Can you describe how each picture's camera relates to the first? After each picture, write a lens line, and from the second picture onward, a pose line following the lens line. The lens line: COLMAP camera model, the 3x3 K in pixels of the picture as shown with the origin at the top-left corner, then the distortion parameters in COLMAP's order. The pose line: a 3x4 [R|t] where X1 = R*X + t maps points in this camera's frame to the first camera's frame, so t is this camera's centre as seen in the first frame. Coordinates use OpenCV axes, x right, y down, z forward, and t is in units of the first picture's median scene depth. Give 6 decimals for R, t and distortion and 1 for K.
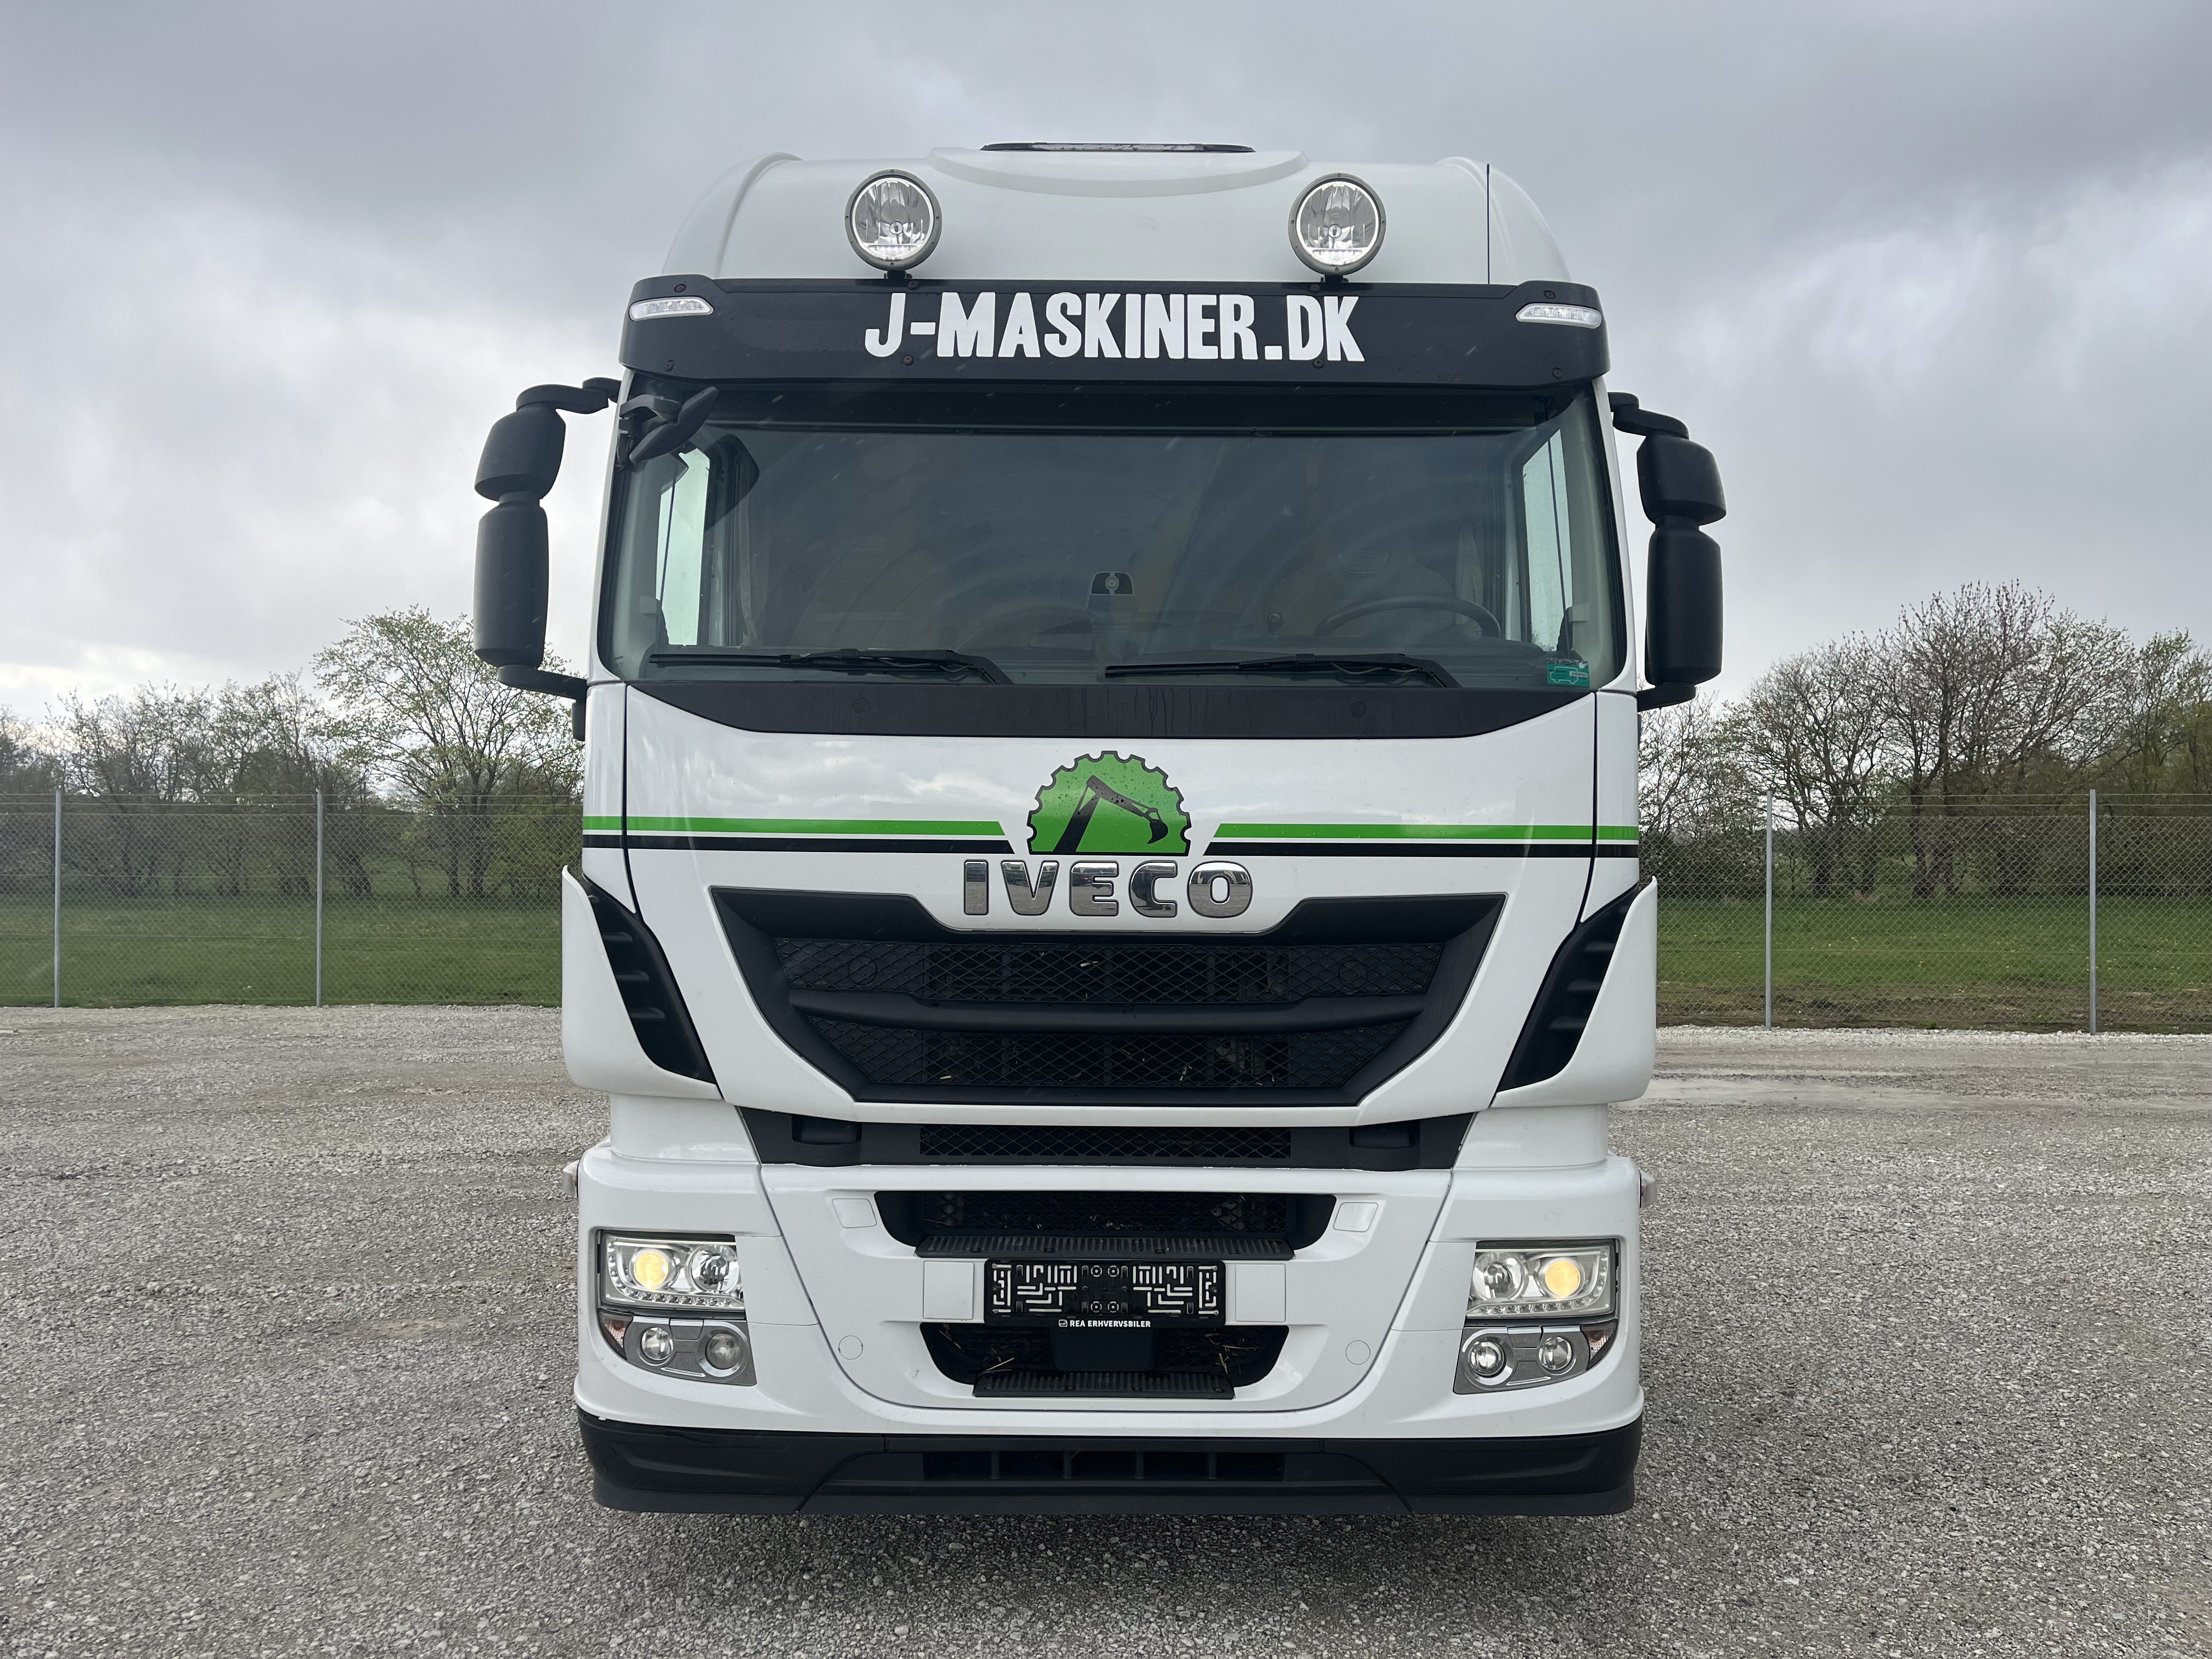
lens RADIAL K [[1656.5, 0, 1106.0], [0, 1656.5, 829.5], [0, 0, 1]] dist [0.082267, -0.154605]
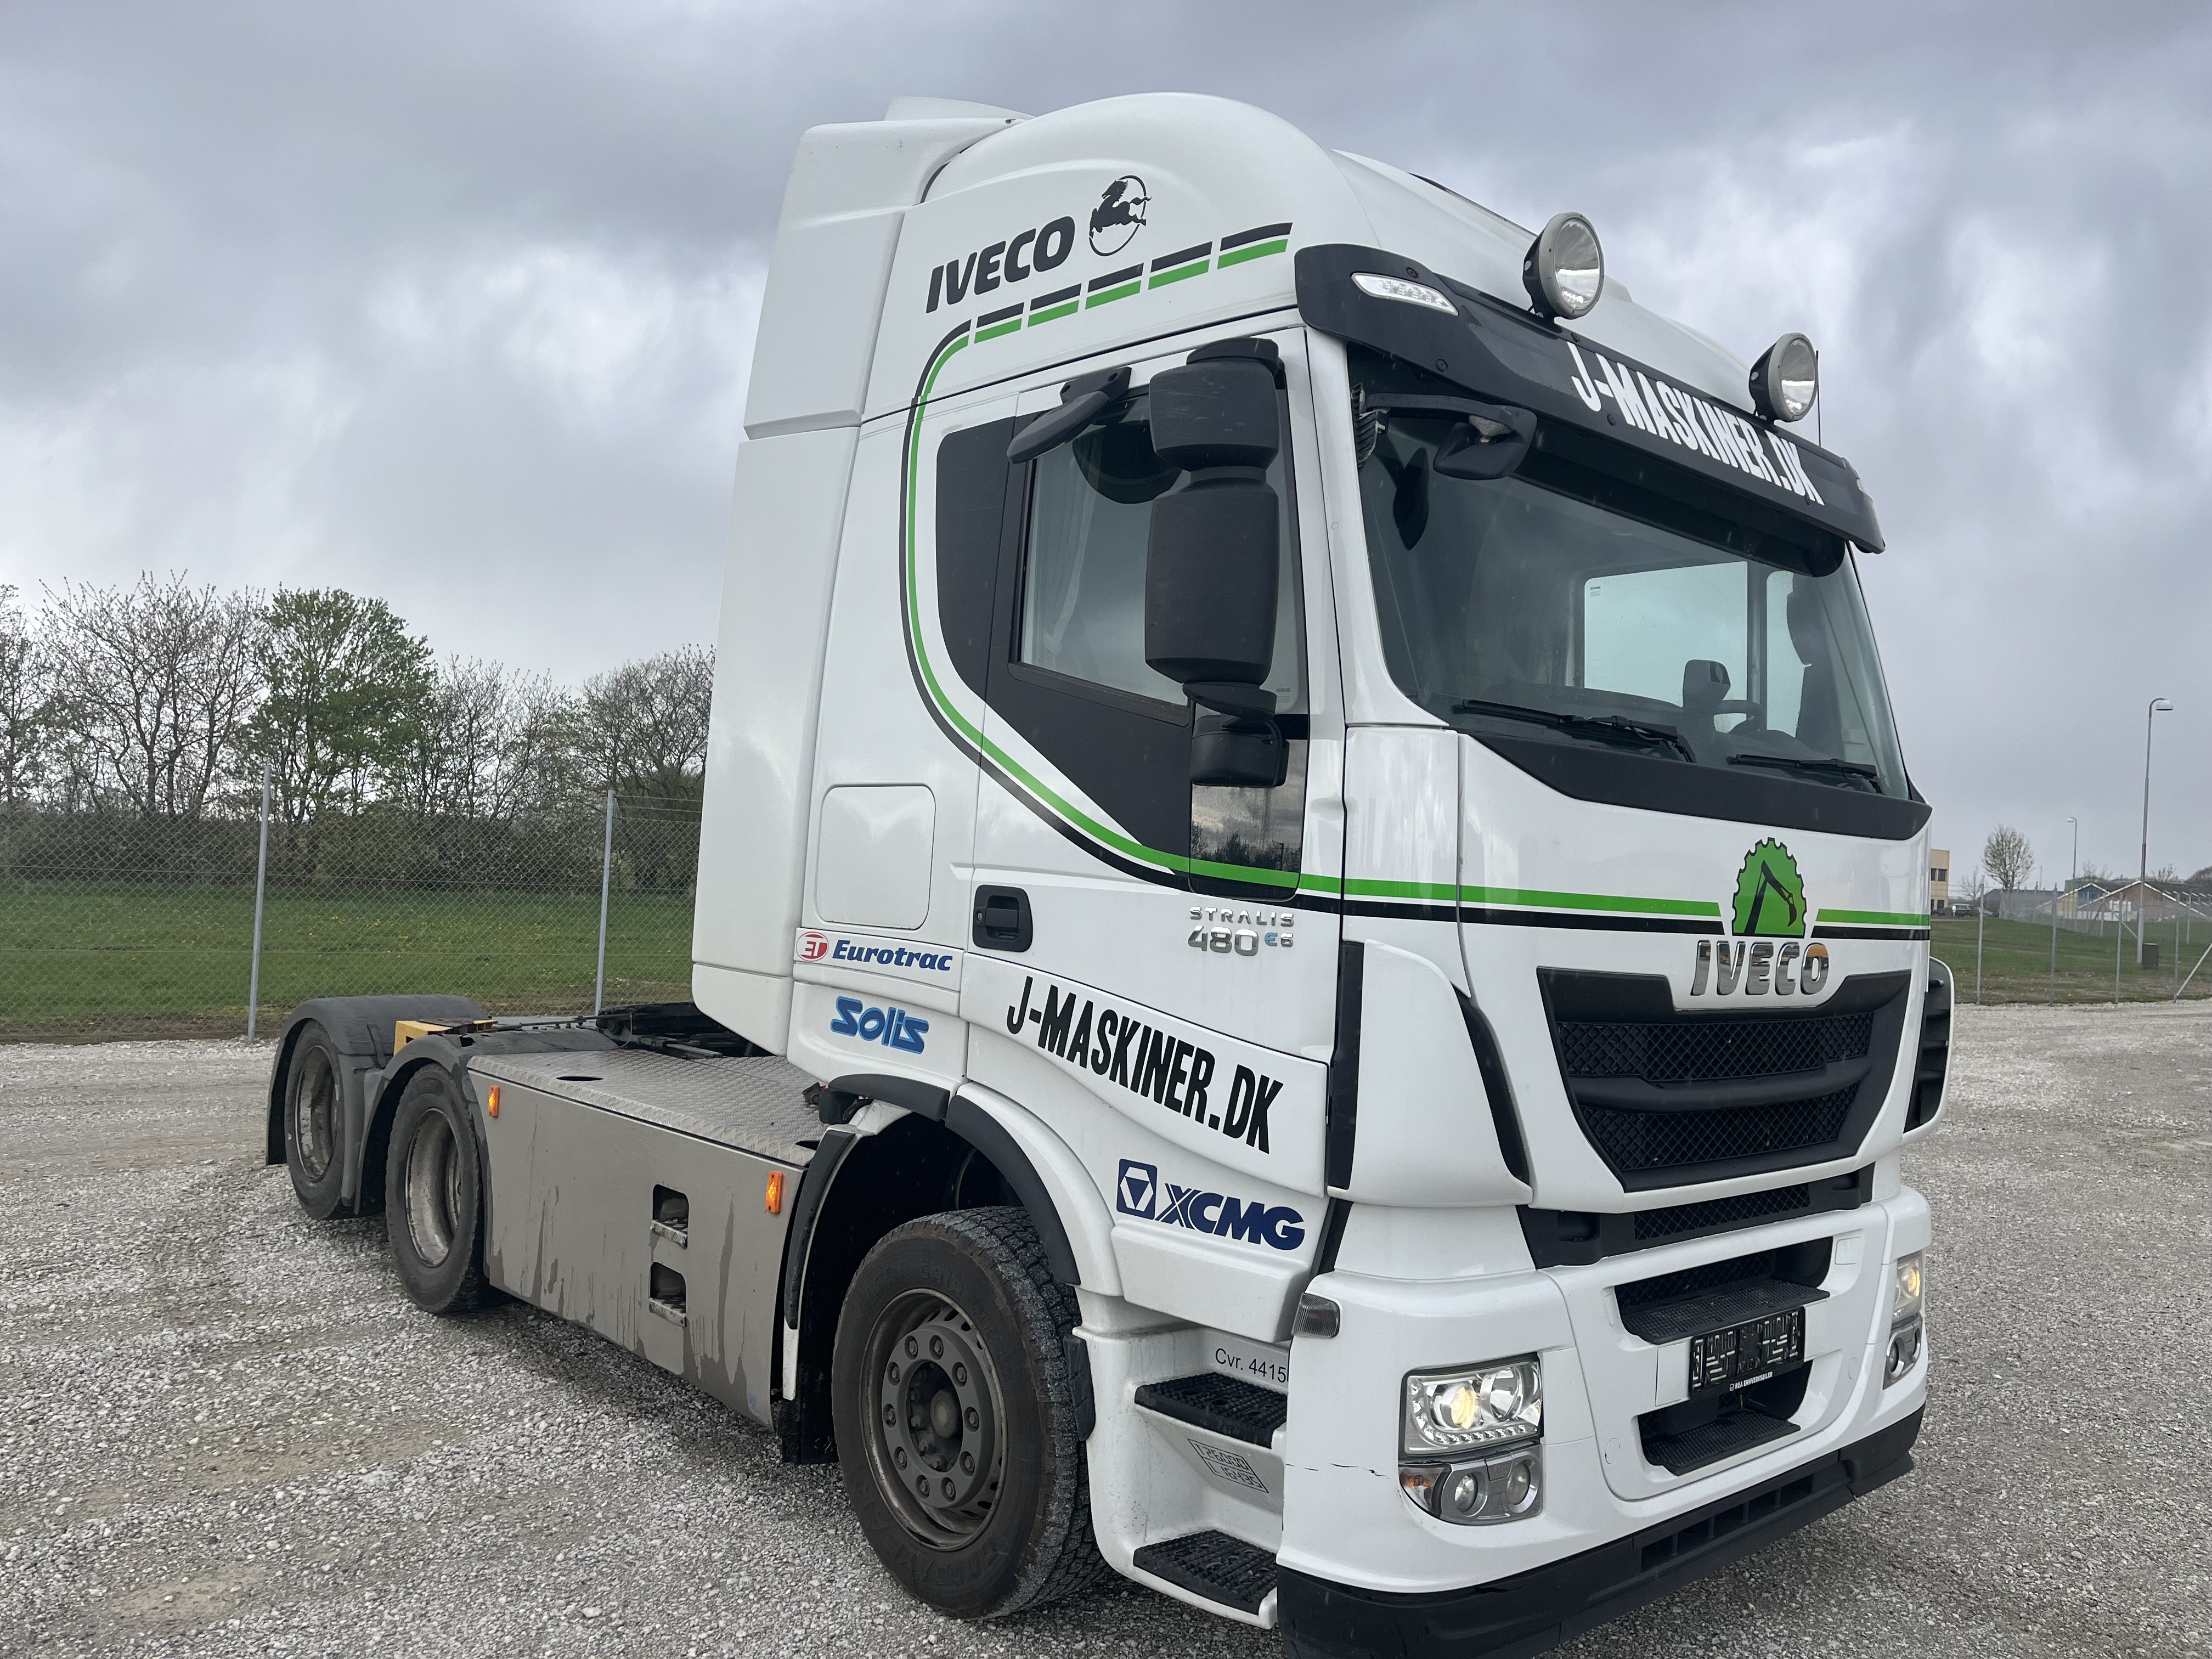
lens RADIAL K [[1656.5, 0, 1106.0], [0, 1656.5, 829.5], [0, 0, 1]] dist [0.082267, -0.154605]
pose [[0.736086, 0.049949, 0.675043, -1.024903], [-0.054748, 0.998400, -0.014177, -0.014553], [-0.674671, -0.026522, 0.737642, 0.497005]]
